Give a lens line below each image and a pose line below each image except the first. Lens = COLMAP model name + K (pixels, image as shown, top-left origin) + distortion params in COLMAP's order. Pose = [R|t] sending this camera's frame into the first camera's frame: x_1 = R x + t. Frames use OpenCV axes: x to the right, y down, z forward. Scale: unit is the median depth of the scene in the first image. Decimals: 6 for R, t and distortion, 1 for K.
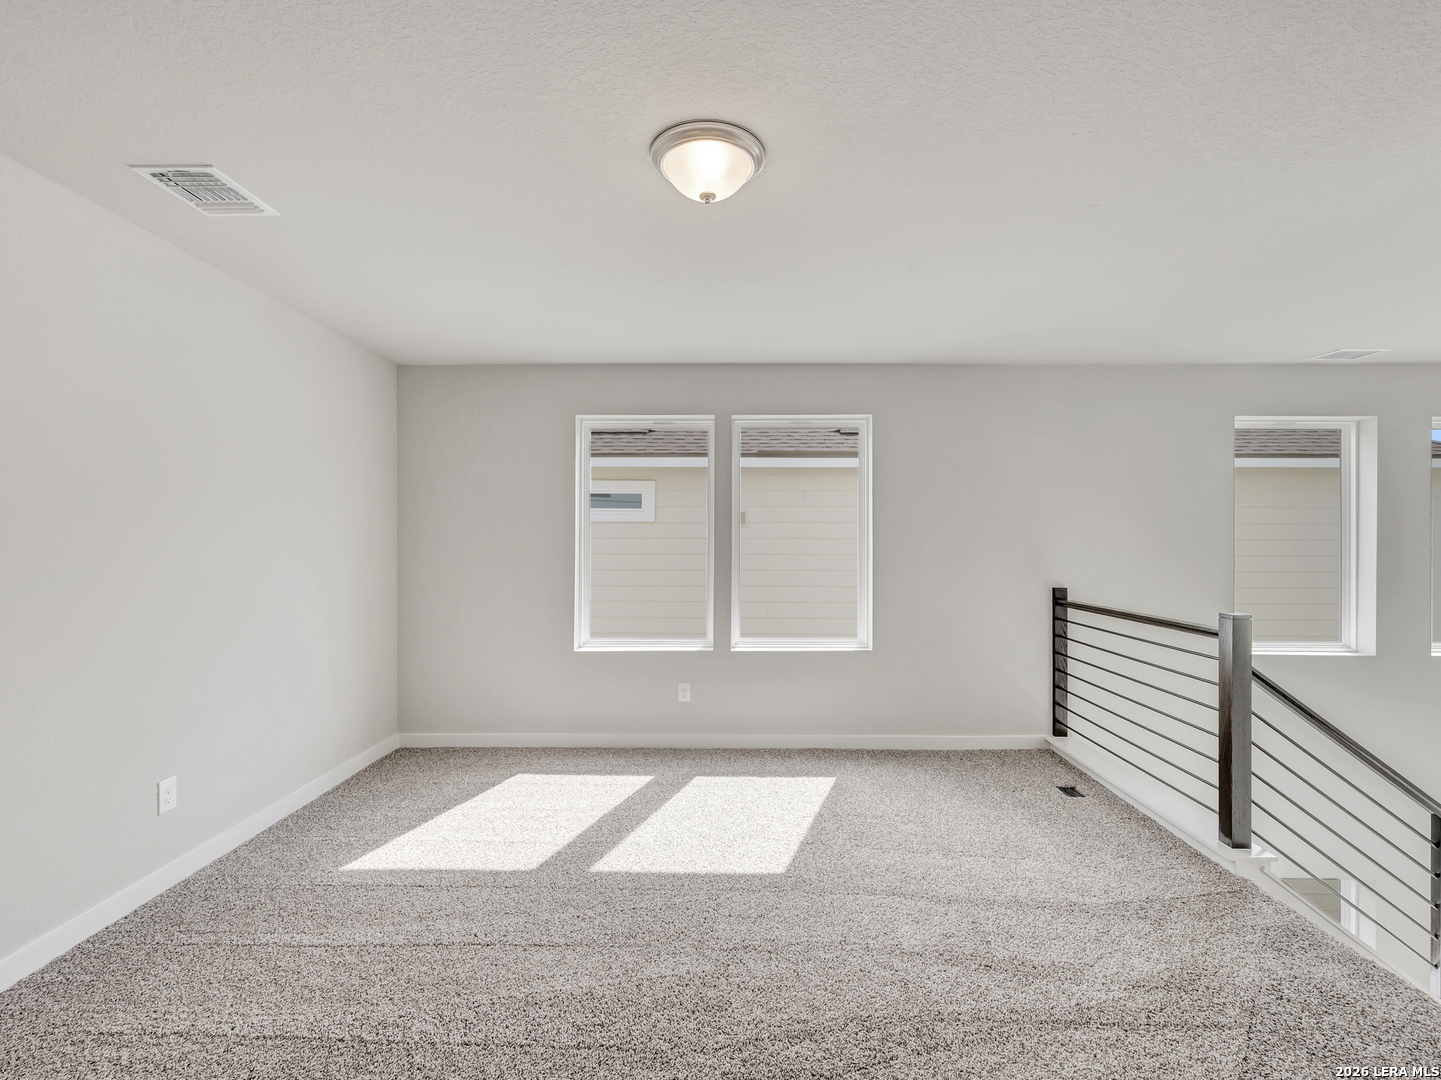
lens RADIAL K [[666.4, 0, 720.5], [0, 666.4, 540.0], [0, 0, 1]] dist [-0.000660, -0.000672]
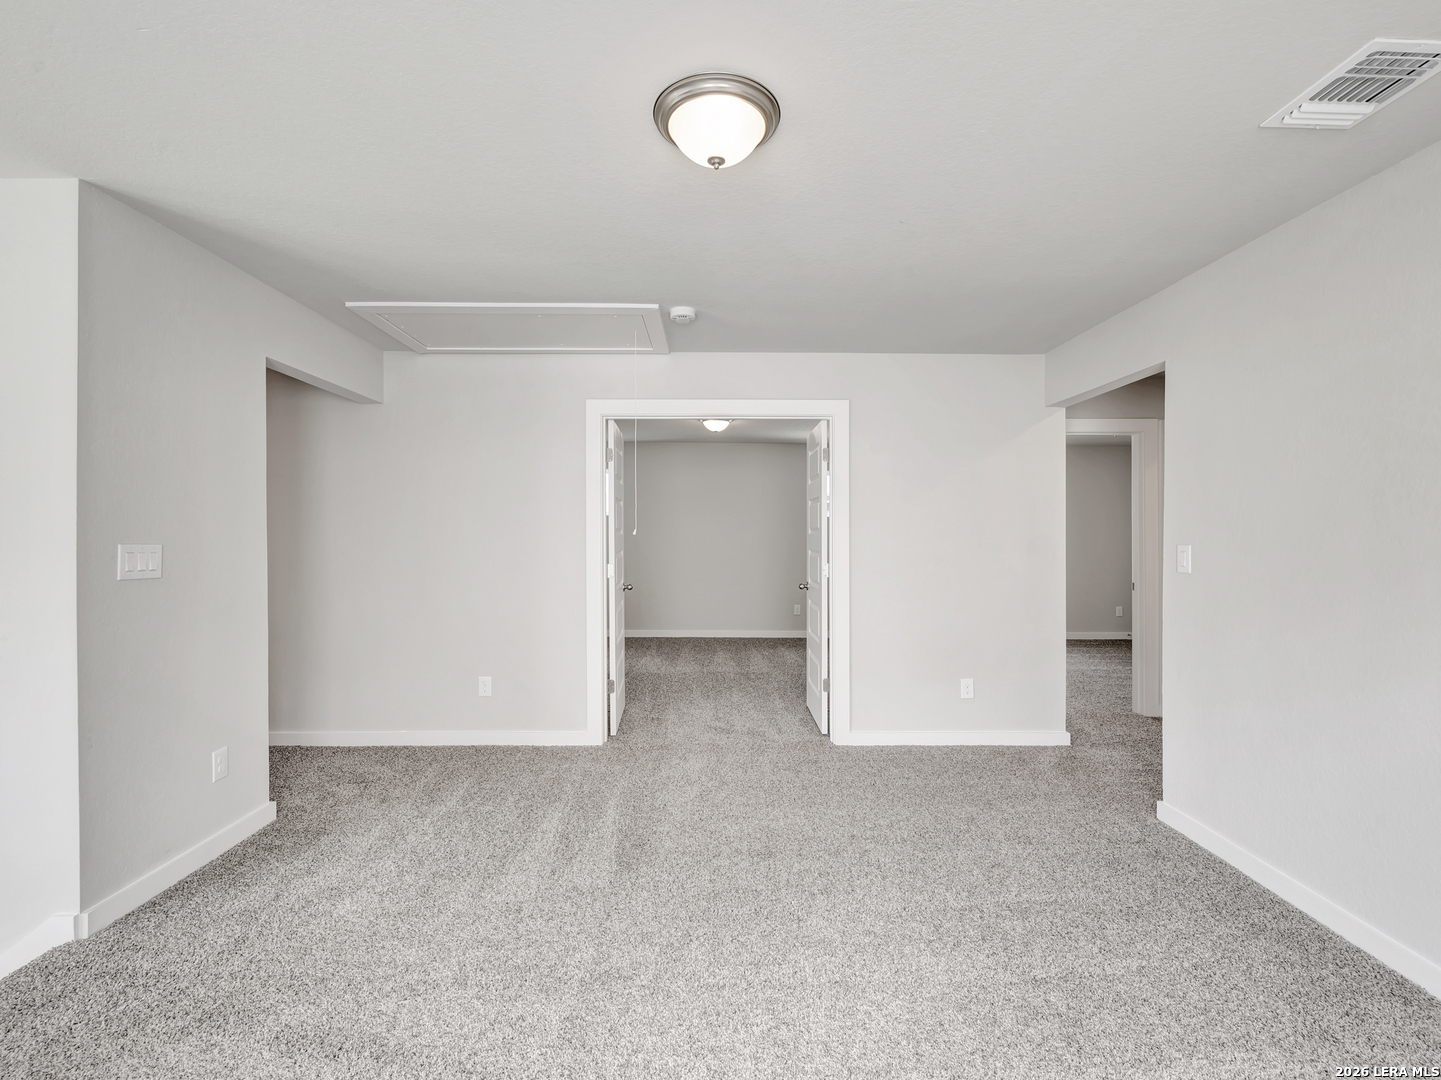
lens RADIAL K [[651.7, 0, 720.5], [0, 651.7, 540.0], [0, 0, 1]] dist [0.000393, -0.000693]
pose [[-0.999166, -0.004067, -0.040637, 0.007339], [-0.004695, 0.999871, 0.015368, 0.000500], [0.040569, 0.015546, -0.999056, 0.990834]]
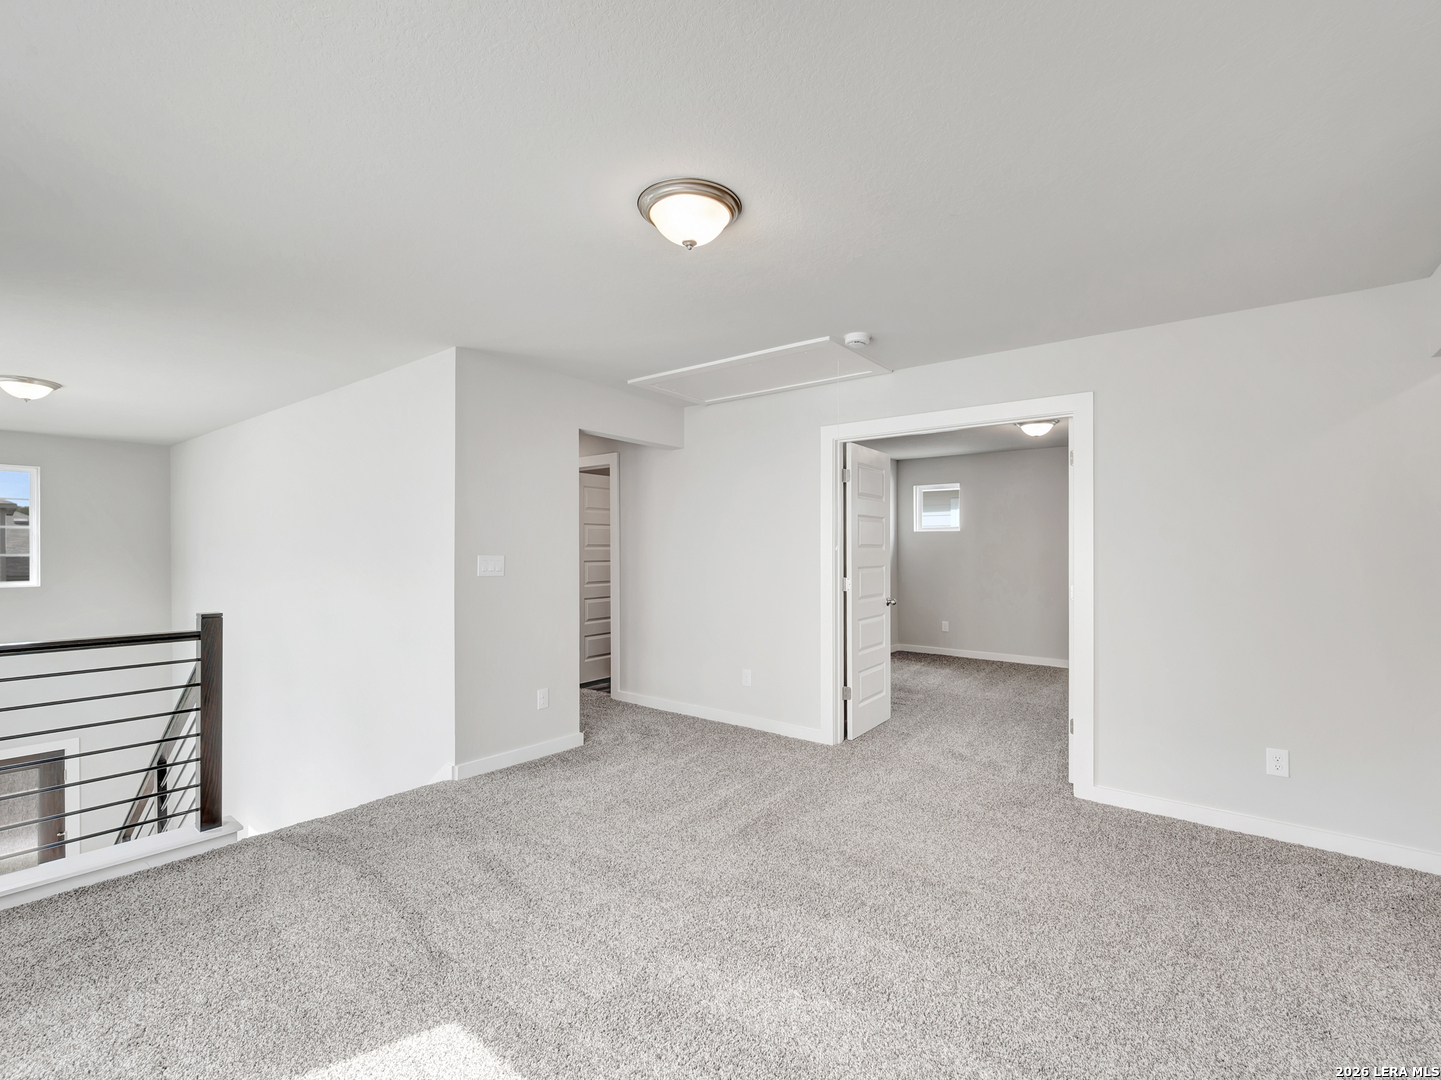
lens RADIAL K [[658.6, 0, 724.6], [0, 658.6, 552.2], [0, 0, 1]] dist [-0.000095, -0.000526]
pose [[-0.803902, -0.007907, 0.594709, -0.380192], [-0.001549, 0.999936, 0.011200, -0.000437], [-0.594759, 0.008083, -0.803863, 0.967717]]
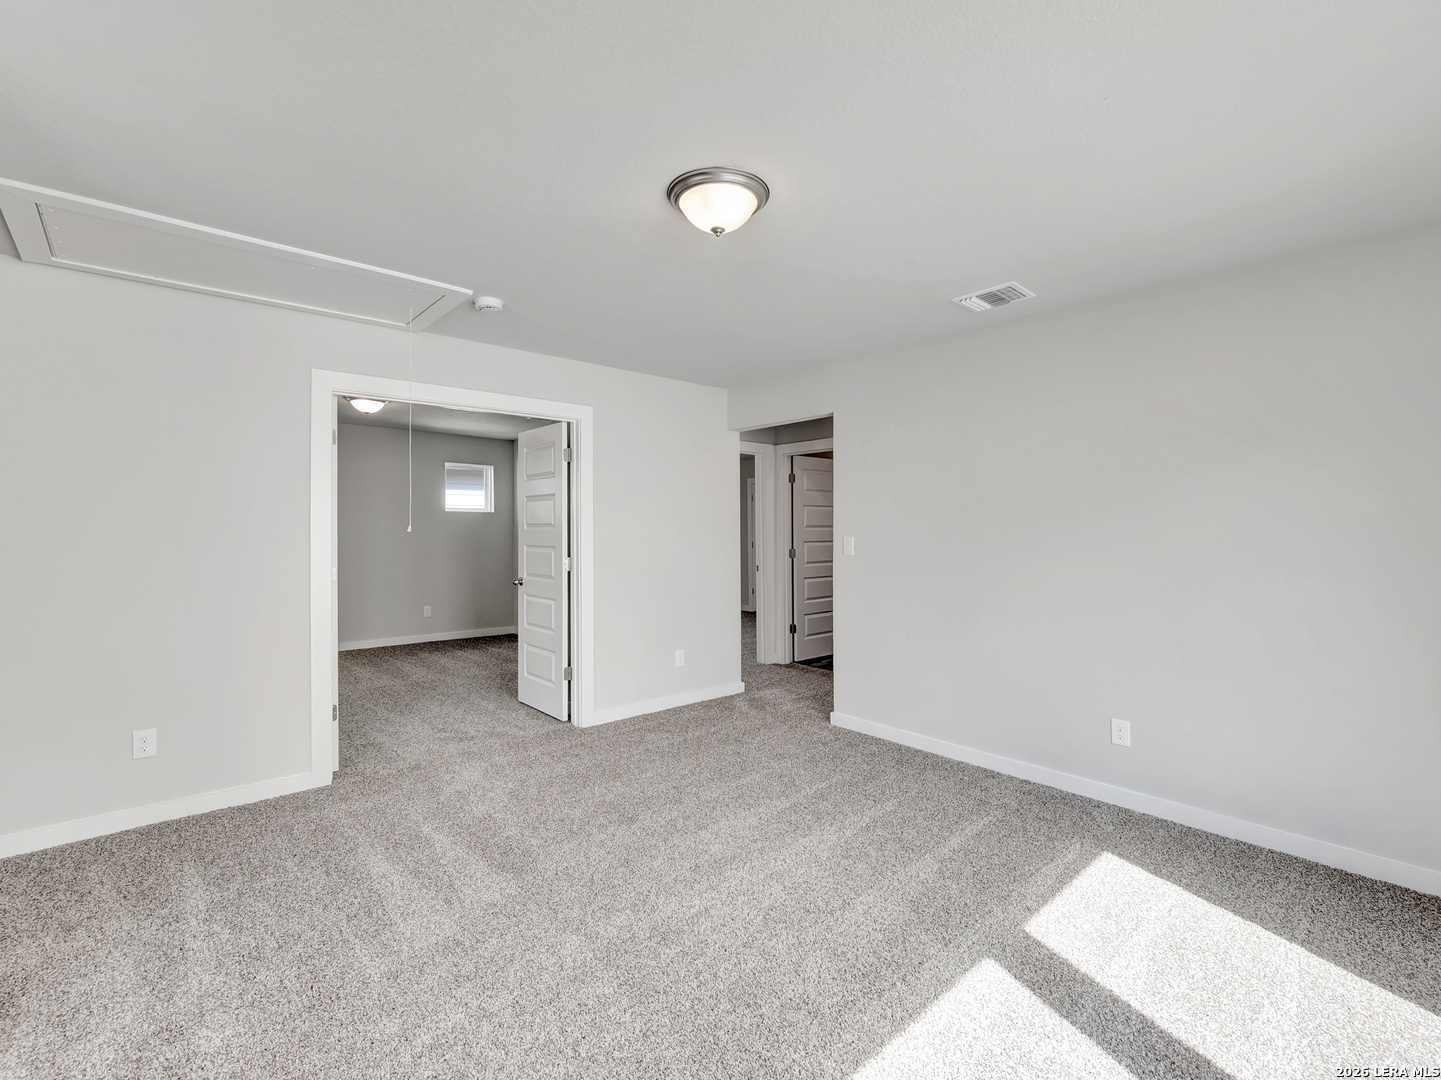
lens RADIAL K [[661.4, 0, 728.8], [0, 661.4, 523.1], [0, 0, 1]] dist [-0.000556, 0.000019]
pose [[-0.724730, -0.008090, -0.688986, 0.390337], [-0.005956, 0.999967, -0.005476, -0.001004], [0.689008, 0.000135, -0.724754, 0.950617]]
